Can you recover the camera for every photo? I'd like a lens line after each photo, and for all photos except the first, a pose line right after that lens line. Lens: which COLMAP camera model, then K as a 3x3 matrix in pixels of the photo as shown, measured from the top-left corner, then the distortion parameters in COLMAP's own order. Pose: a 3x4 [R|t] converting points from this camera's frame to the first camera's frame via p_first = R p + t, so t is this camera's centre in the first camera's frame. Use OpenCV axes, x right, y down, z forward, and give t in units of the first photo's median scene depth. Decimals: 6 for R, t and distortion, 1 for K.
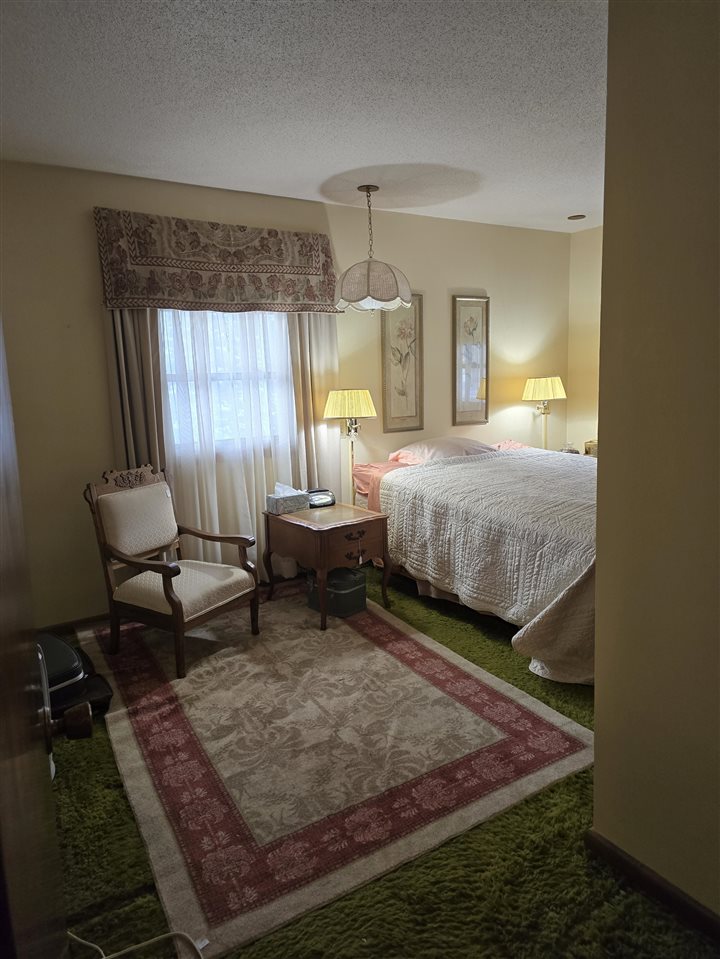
lens RADIAL K [[635.4, 0, 362.1], [0, 635.4, 477.3], [0, 0, 1]] dist [0.007806, -0.003052]
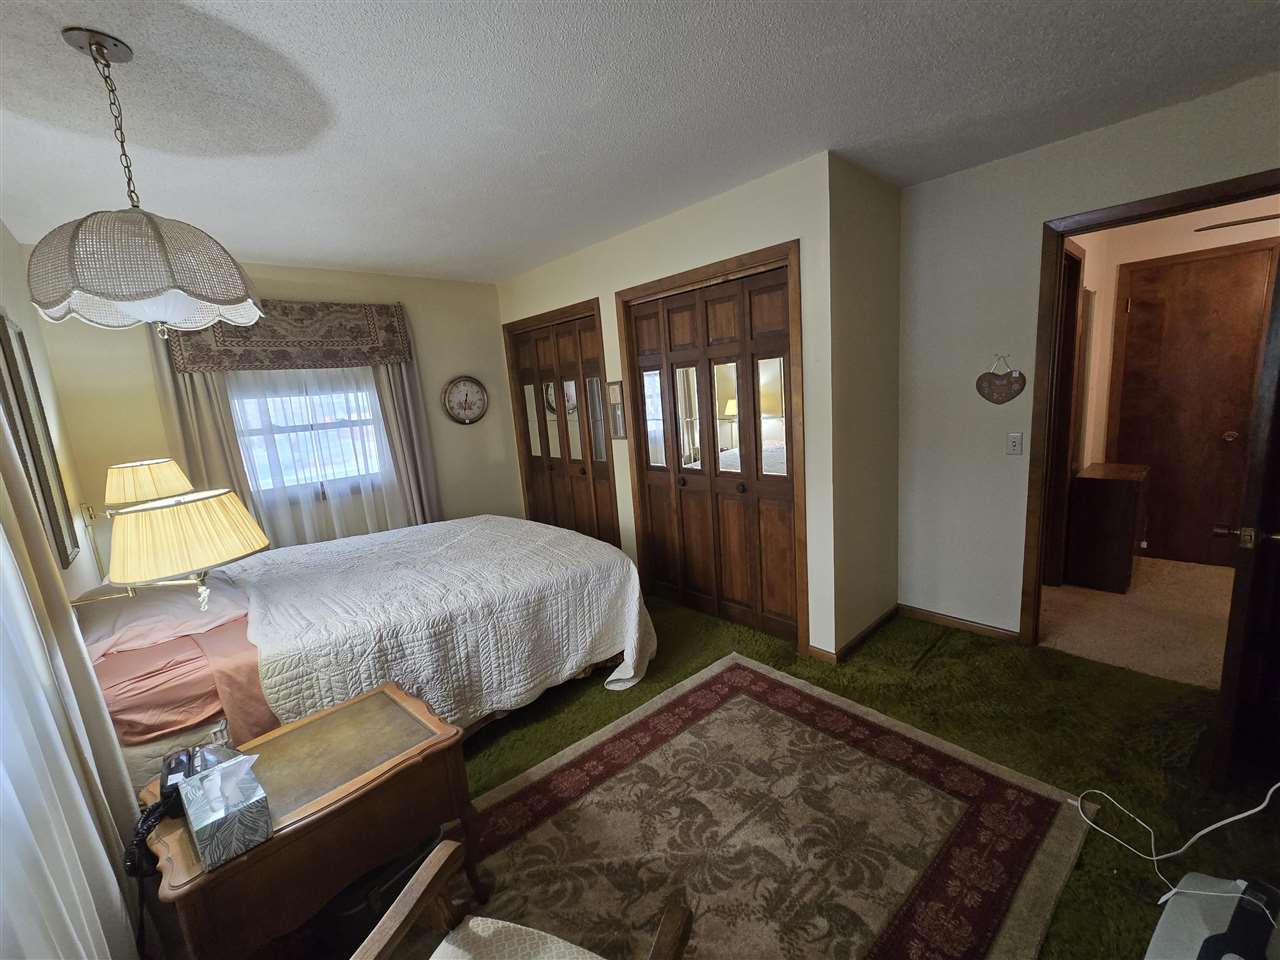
lens RADIAL K [[511.3, 0, 688.0], [0, 511.3, 481.3], [0, 0, 1]] dist [0.002412, -0.000043]
pose [[-0.200876, -0.139427, 0.969644, -0.646541], [0.235263, 0.953985, 0.185913, -0.202974], [-0.950947, 0.265467, -0.158830, 1.086389]]
